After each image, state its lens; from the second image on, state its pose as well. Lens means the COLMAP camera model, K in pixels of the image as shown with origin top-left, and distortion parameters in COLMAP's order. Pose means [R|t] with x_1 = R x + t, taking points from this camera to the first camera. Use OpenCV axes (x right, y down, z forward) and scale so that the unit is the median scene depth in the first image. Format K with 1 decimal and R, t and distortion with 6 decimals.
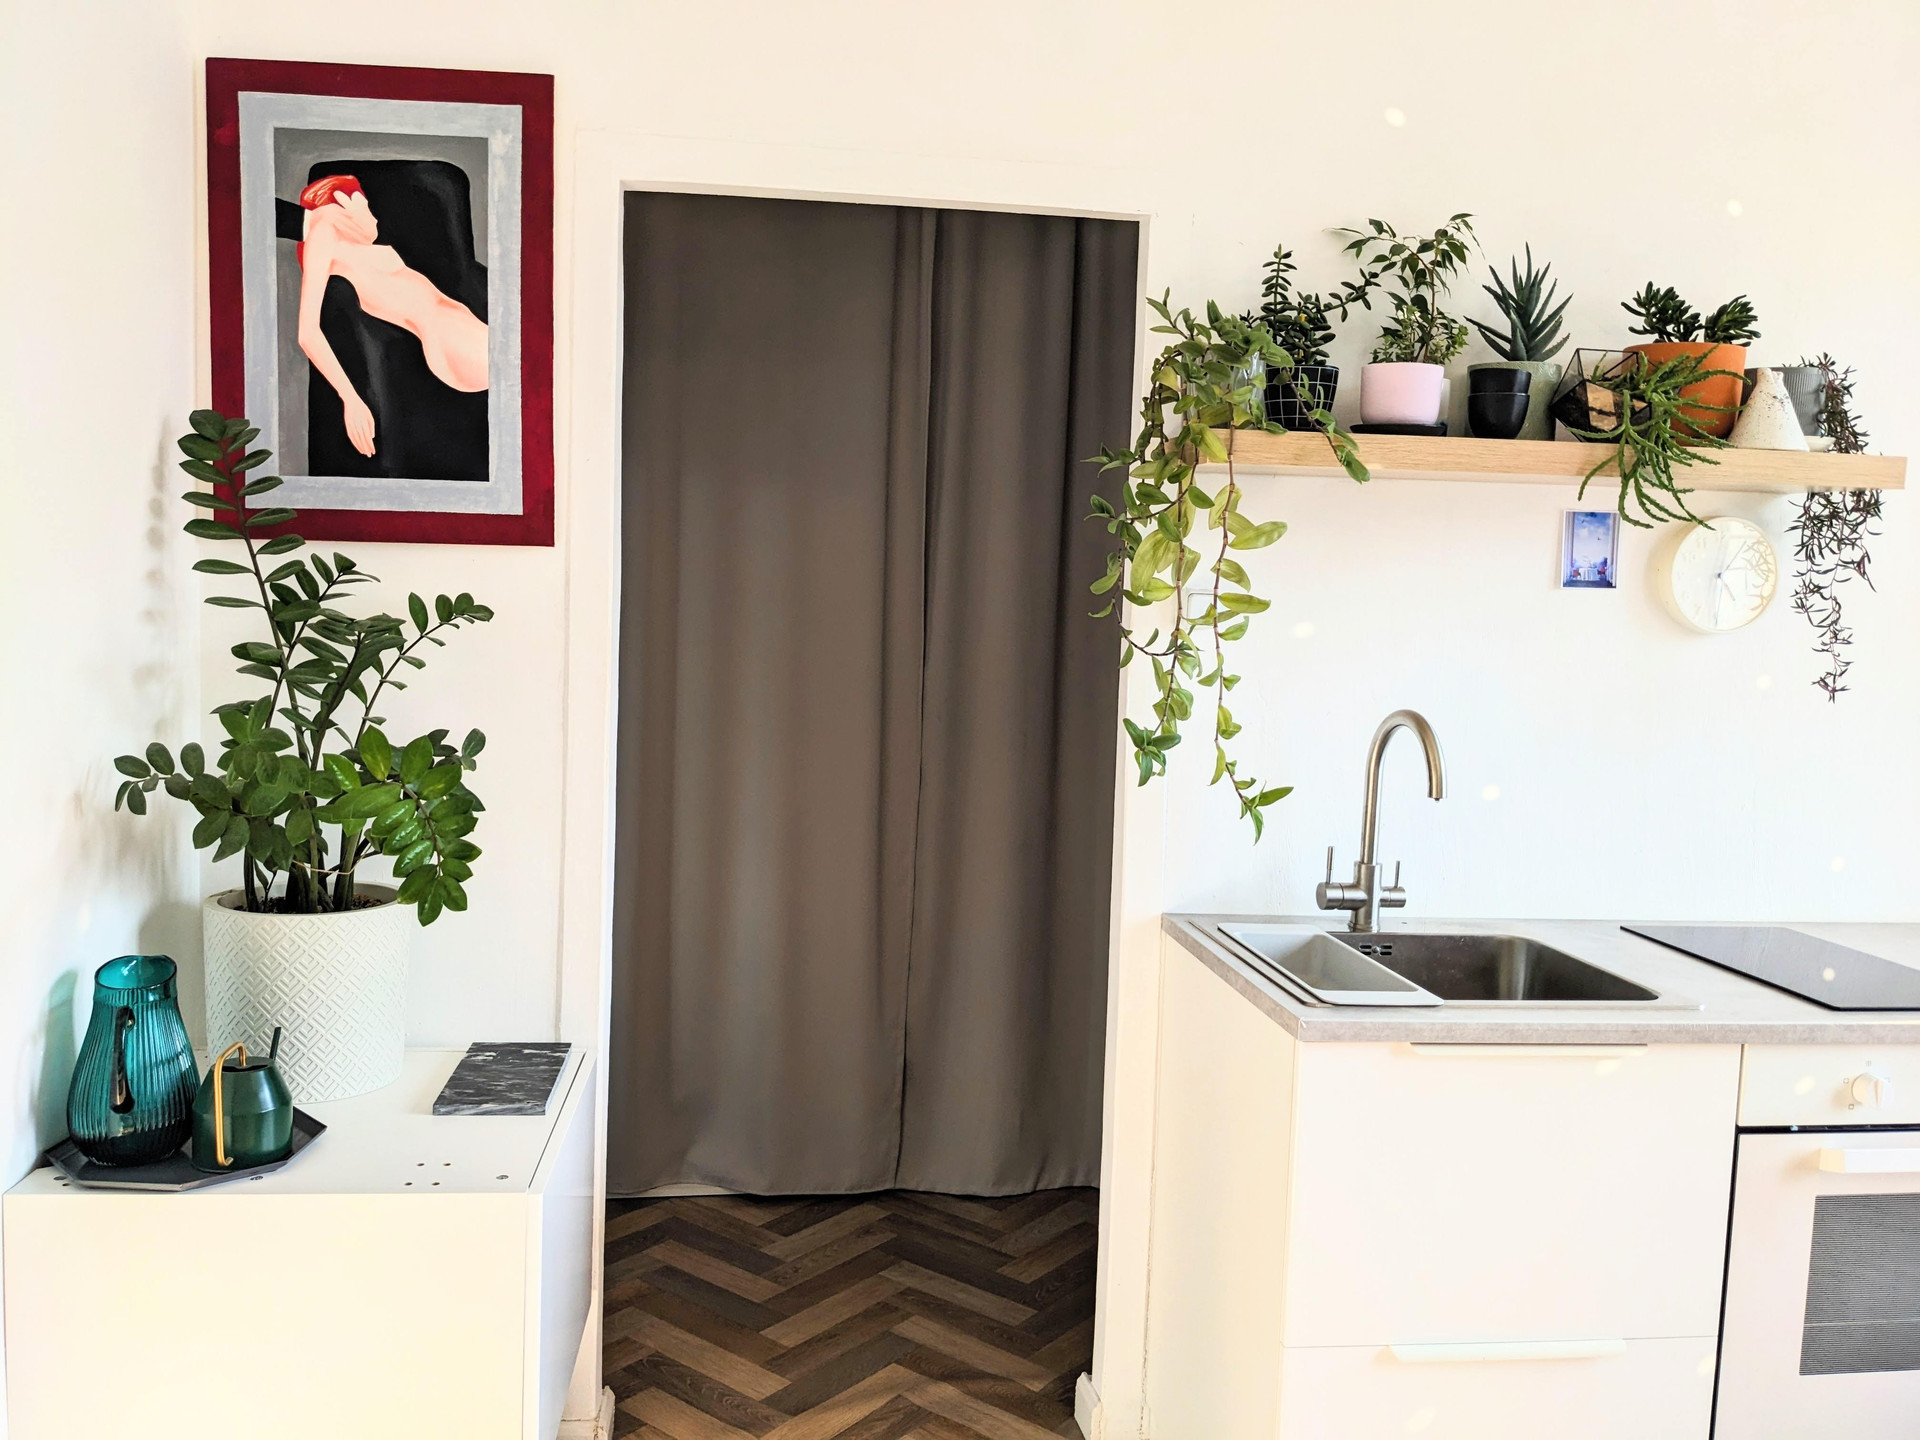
lens RADIAL K [[1523.2, 0, 948.7], [0, 1523.2, 720.3], [0, 0, 1]] dist [0.051313, -0.084338]
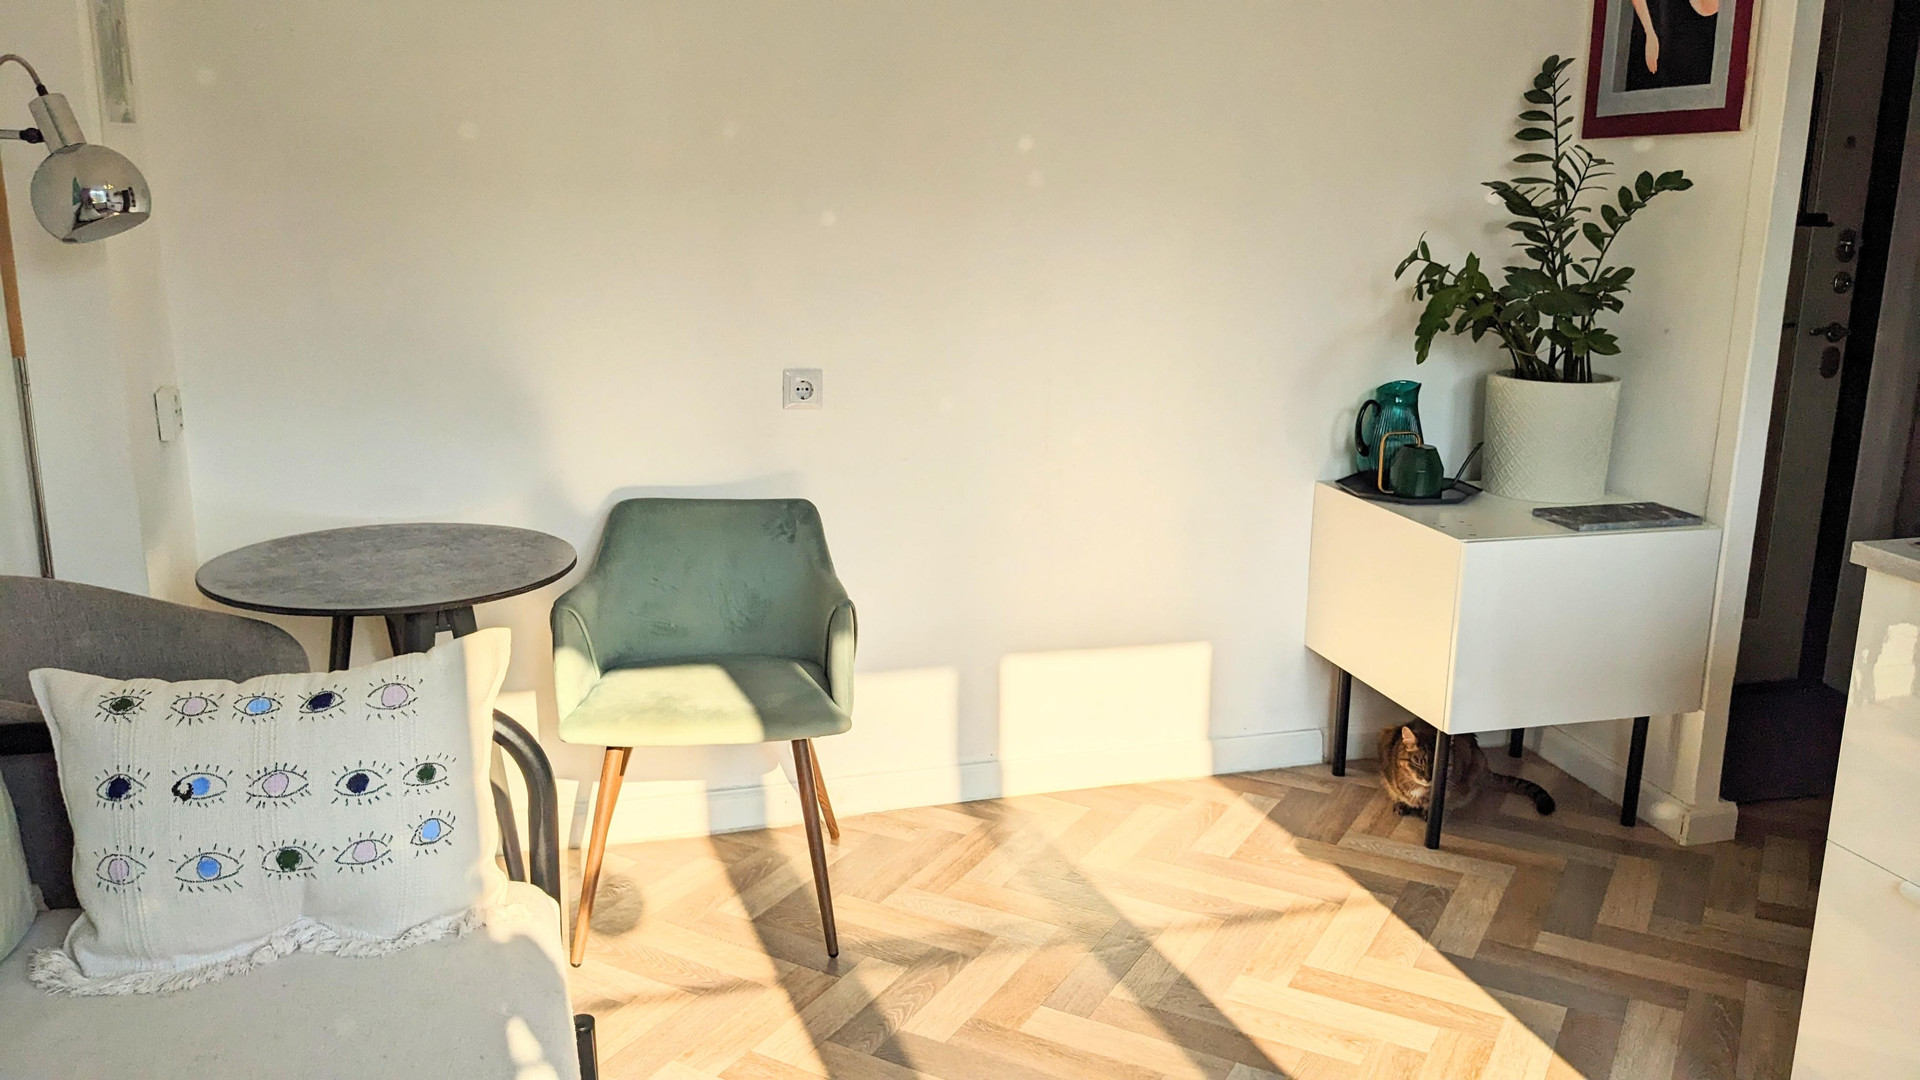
lens RADIAL K [[1517.9, 0, 978.5], [0, 1517.9, 545.4], [0, 0, 1]] dist [0.046441, -0.076863]
pose [[0.156507, 0.204041, -0.966371, 0.930662], [-0.075012, 0.978058, 0.194360, 0.024692], [0.984824, 0.042070, 0.168378, 0.163682]]
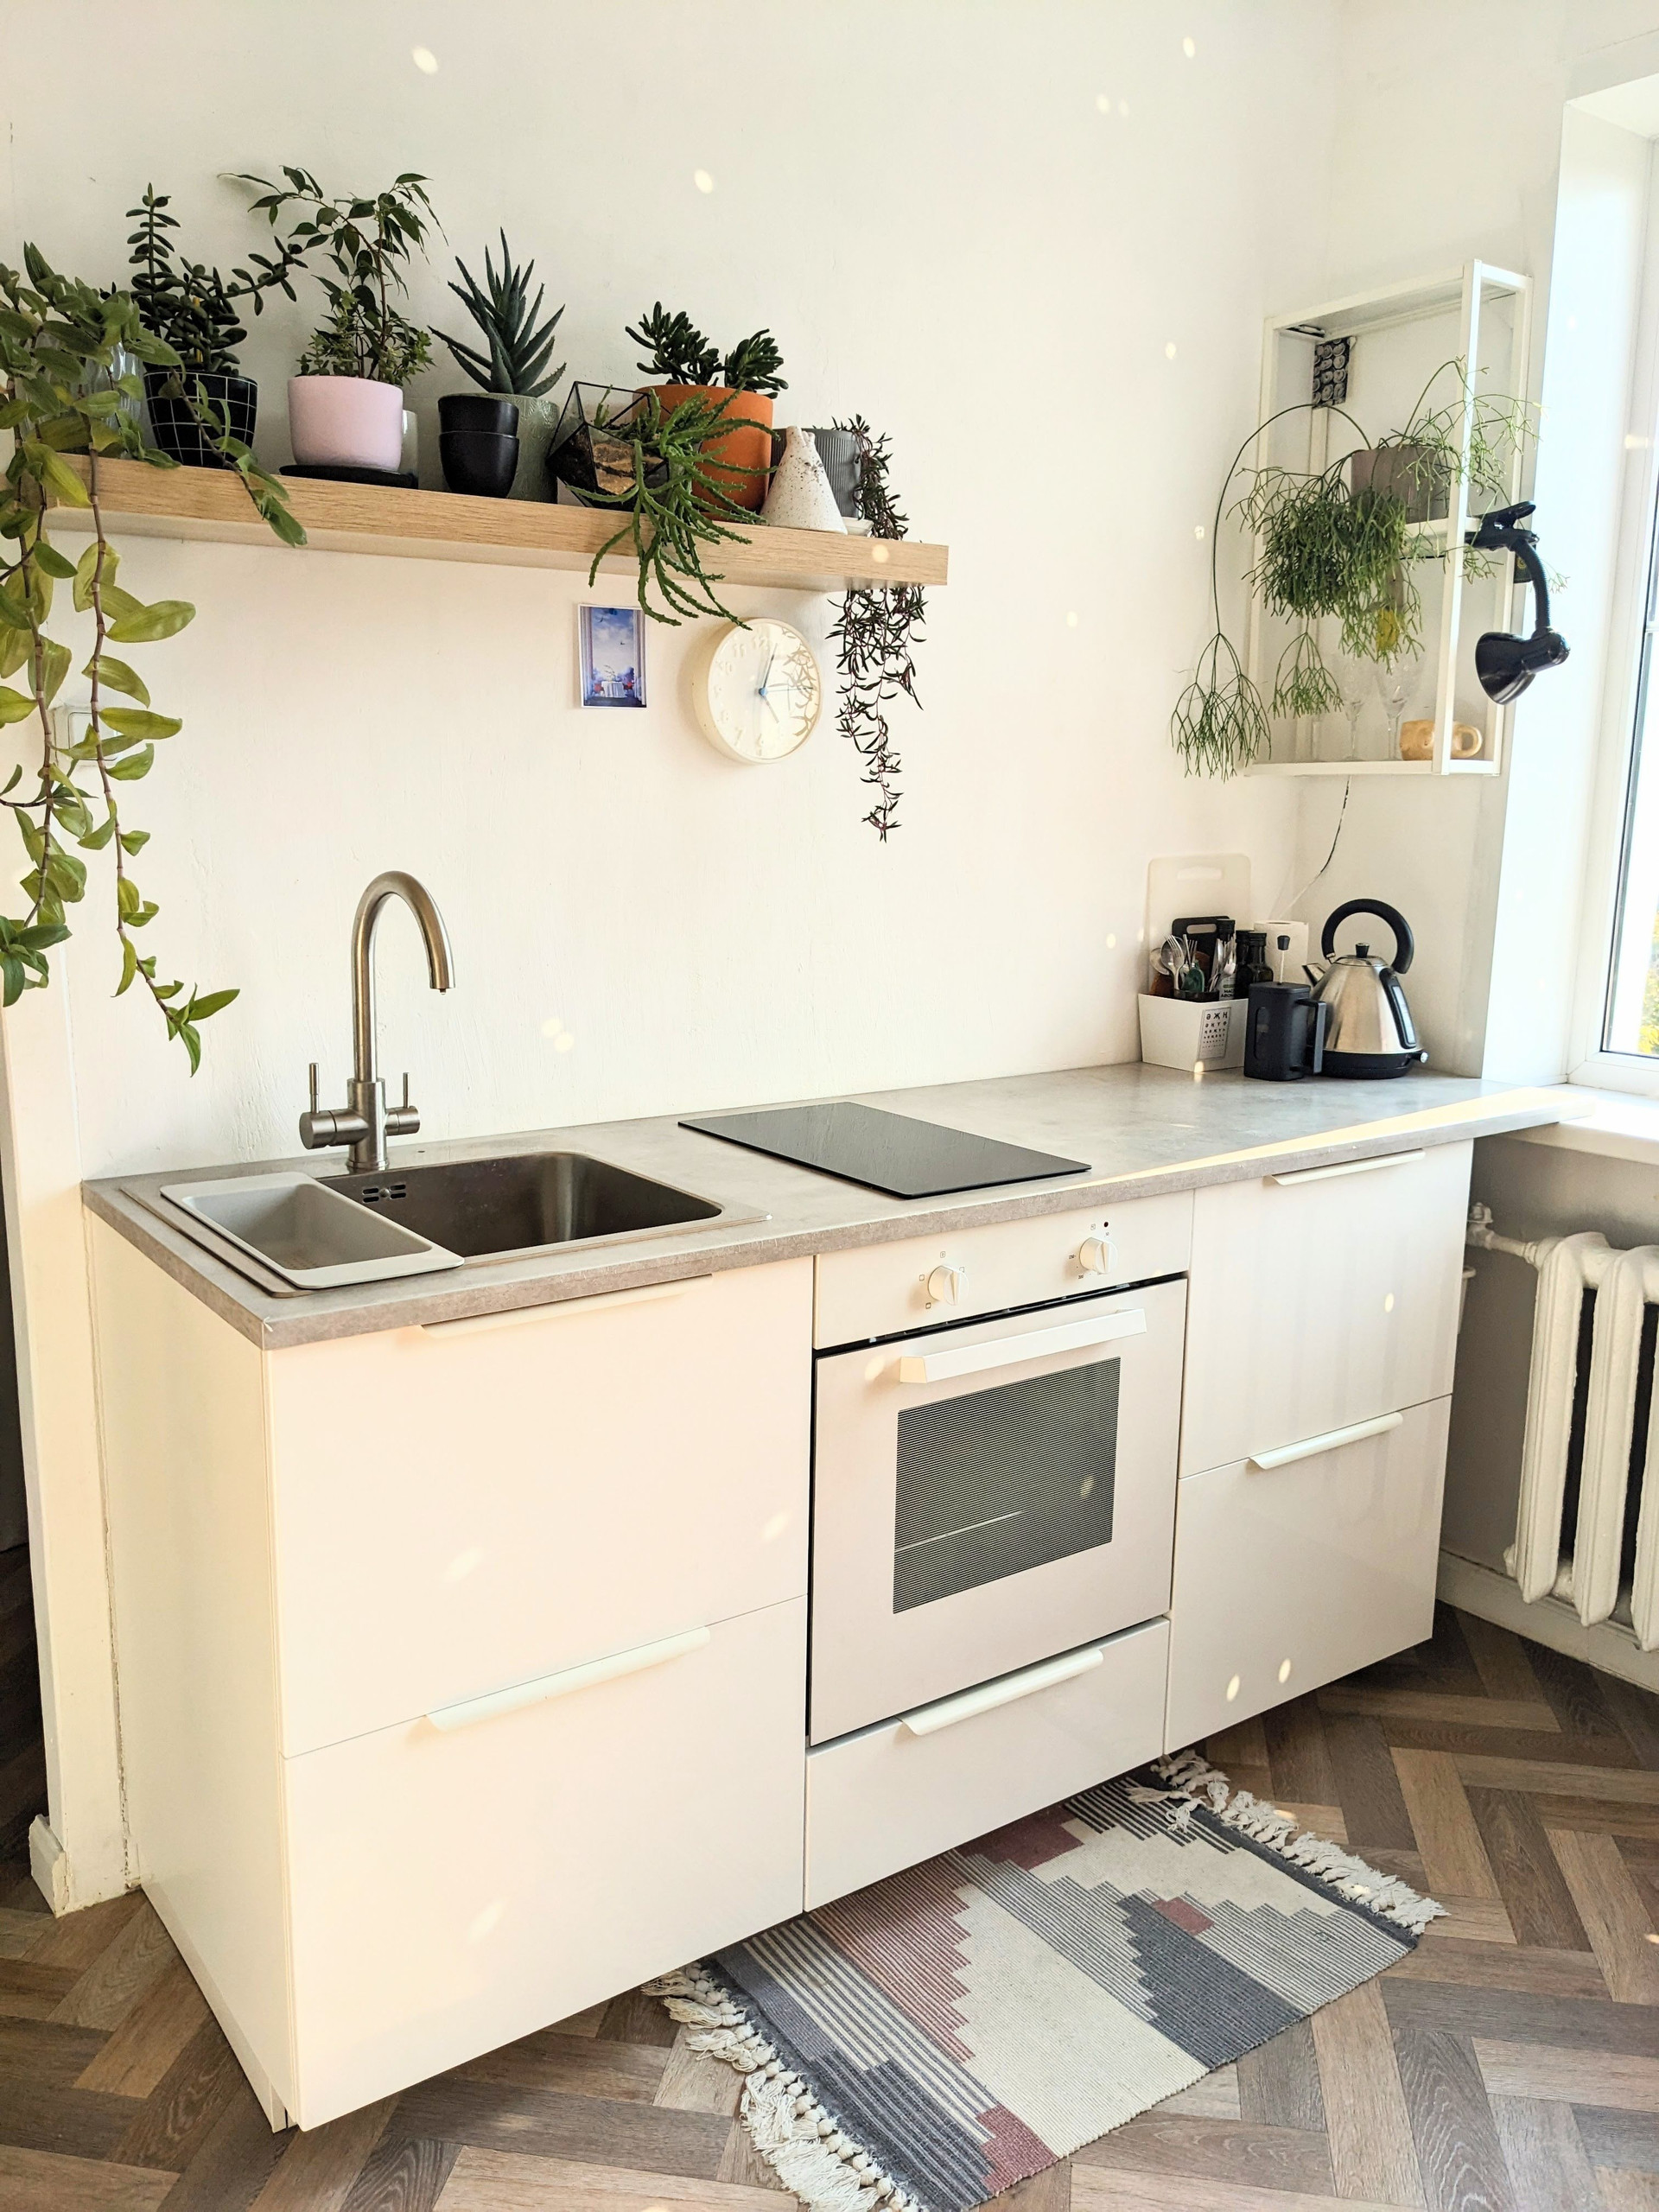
lens RADIAL K [[1754.9, 0, 822.1], [0, 1754.9, 1113.9], [0, 0, 1]] dist [0.051313, -0.084338]
pose [[0.878825, -0.110557, 0.464160, 0.069709], [0.051280, 0.989036, 0.138482, 0.001557], [-0.474381, -0.097899, 0.874859, 0.138234]]
